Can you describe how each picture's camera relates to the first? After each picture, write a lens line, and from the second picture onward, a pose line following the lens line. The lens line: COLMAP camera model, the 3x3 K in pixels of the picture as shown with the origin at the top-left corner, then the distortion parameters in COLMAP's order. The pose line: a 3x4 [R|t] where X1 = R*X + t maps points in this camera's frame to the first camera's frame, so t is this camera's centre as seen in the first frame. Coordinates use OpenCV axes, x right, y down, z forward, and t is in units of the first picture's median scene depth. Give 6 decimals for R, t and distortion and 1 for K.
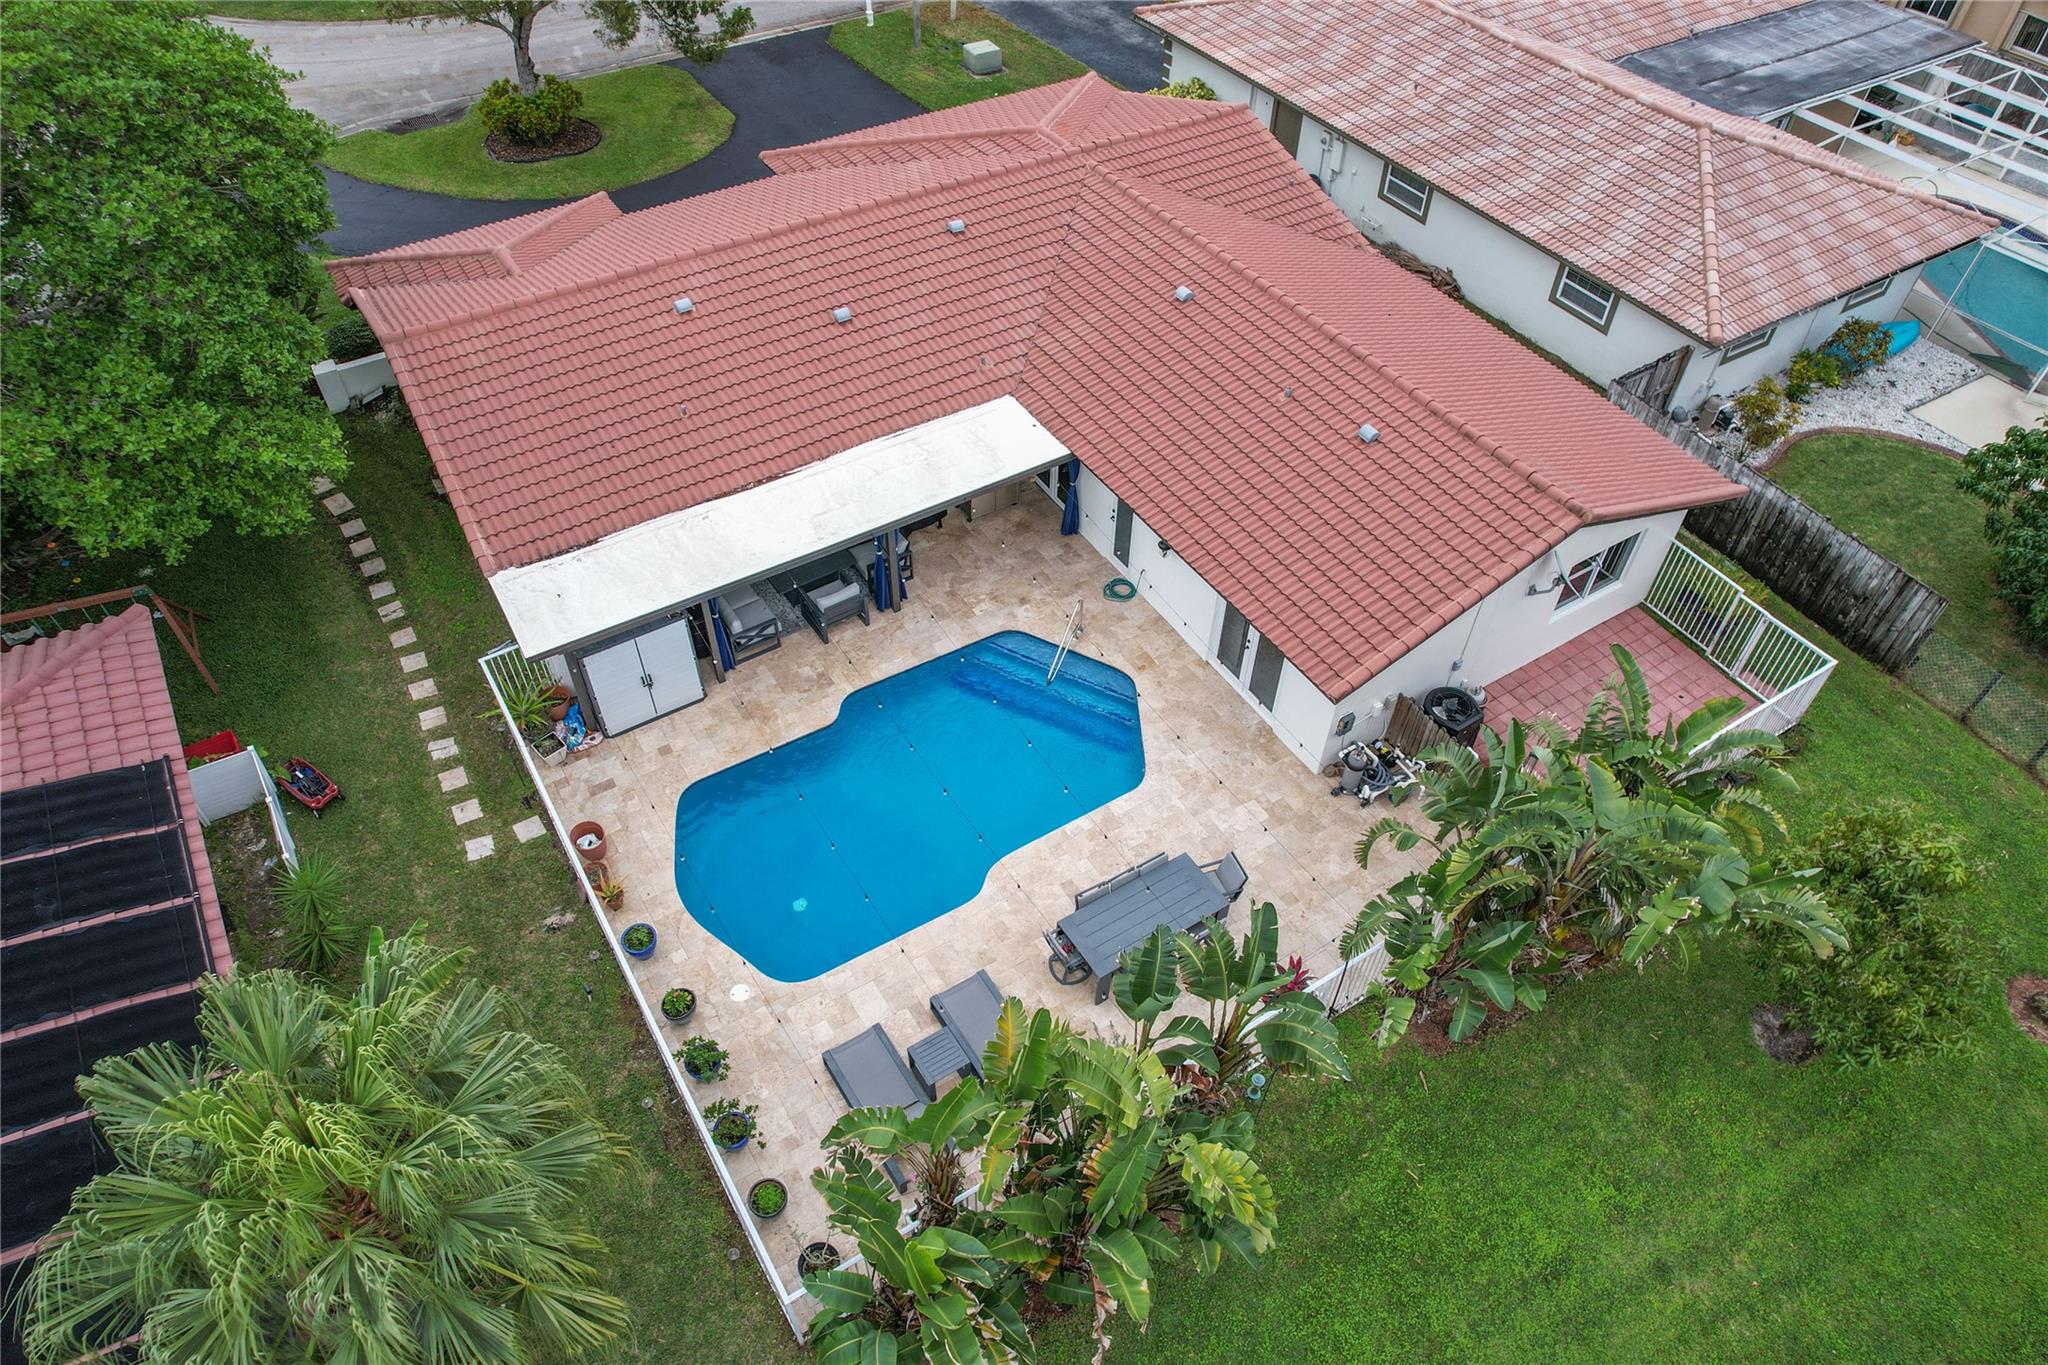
lens RADIAL K [[1307.4, 0, 1024.0], [0, 1307.4, 682.5], [0, 0, 1]] dist [-0.115474, 0.109865]
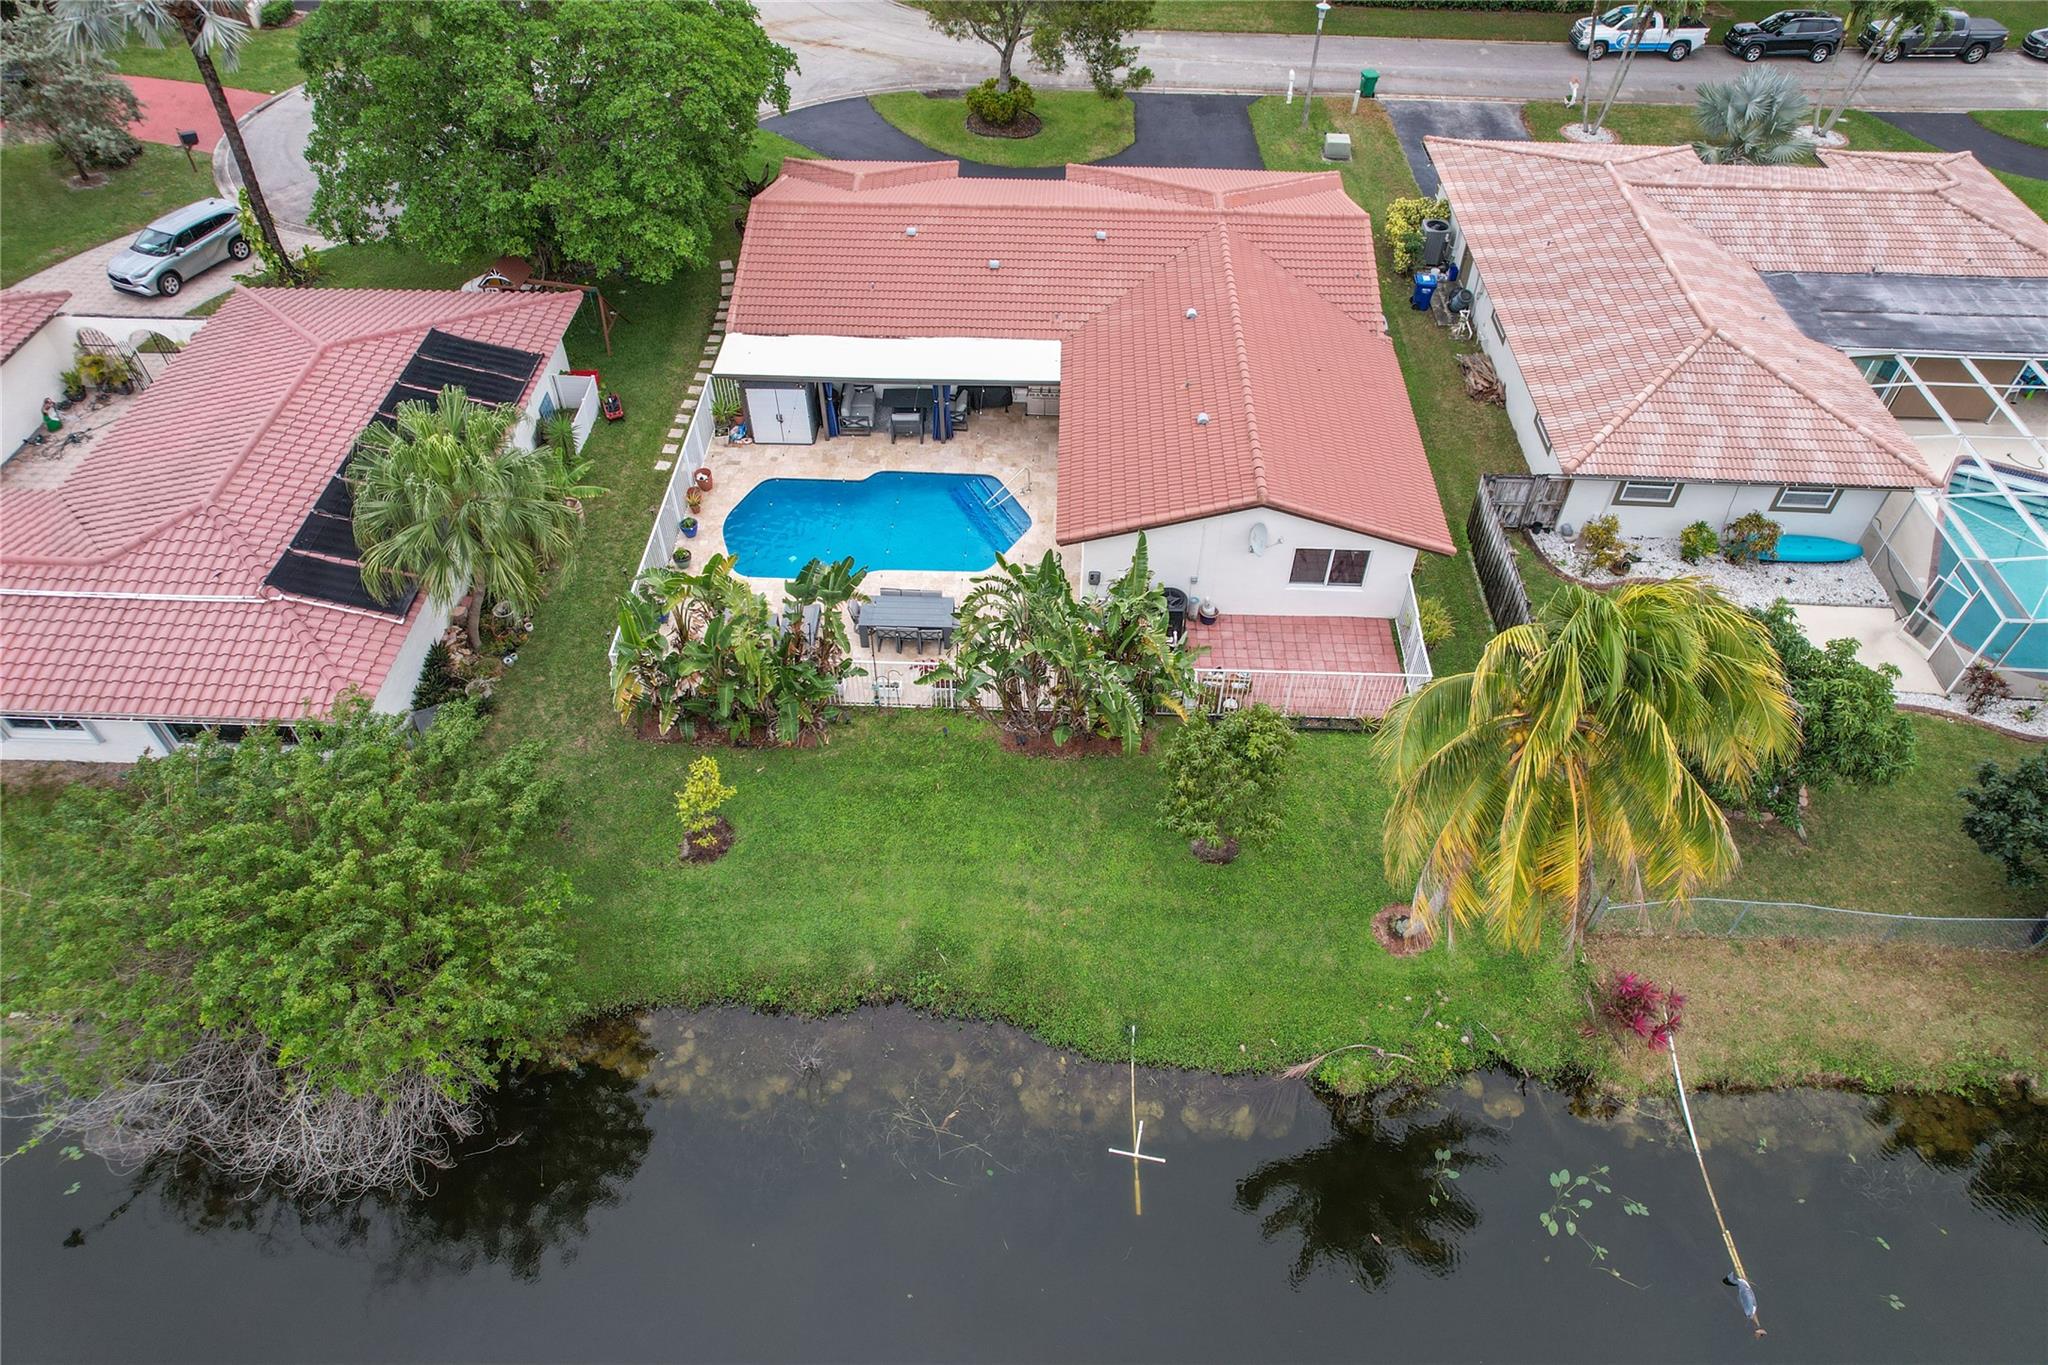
lens RADIAL K [[1278.7, 0, 1024.0], [0, 1278.7, 682.5], [0, 0, 1]] dist [-0.105399, 0.086570]
pose [[0.832802, 0.397560, -0.385210, 0.716649], [-0.401962, 0.912743, 0.072986, 0.061209], [0.380614, 0.094057, 0.919938, -0.389191]]
